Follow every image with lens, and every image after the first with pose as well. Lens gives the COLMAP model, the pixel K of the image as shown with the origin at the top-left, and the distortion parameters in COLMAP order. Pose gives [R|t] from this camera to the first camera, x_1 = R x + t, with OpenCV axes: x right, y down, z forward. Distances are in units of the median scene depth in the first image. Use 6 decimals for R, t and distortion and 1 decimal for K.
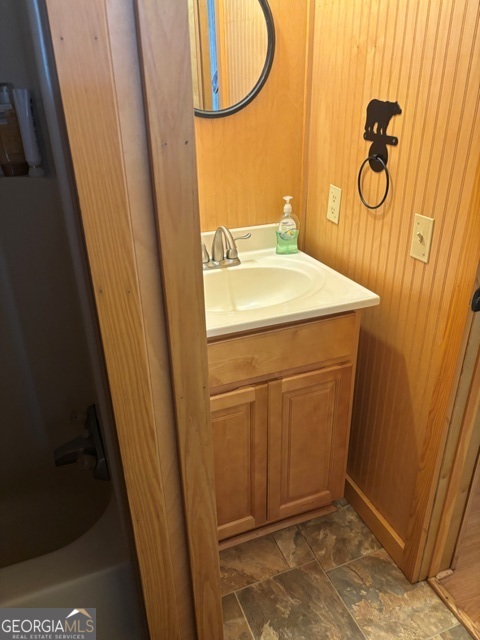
lens RADIAL K [[486.2, 0, 235.7], [0, 486.2, 320.8], [0, 0, 1]] dist [0.009265, 0.004700]
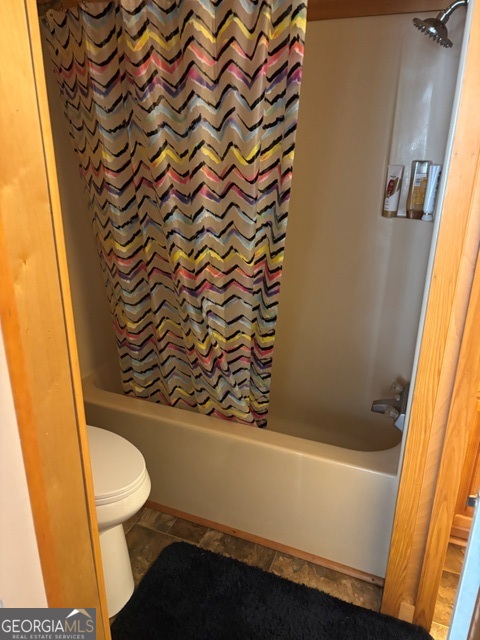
lens RADIAL K [[486.2, 0, 235.7], [0, 486.2, 320.8], [0, 0, 1]] dist [0.009265, 0.004700]
pose [[0.724897, 0.273360, -0.632296, 0.297419], [-0.329756, 0.943593, 0.029893, 0.214832], [0.604802, 0.186834, 0.774150, -0.685954]]
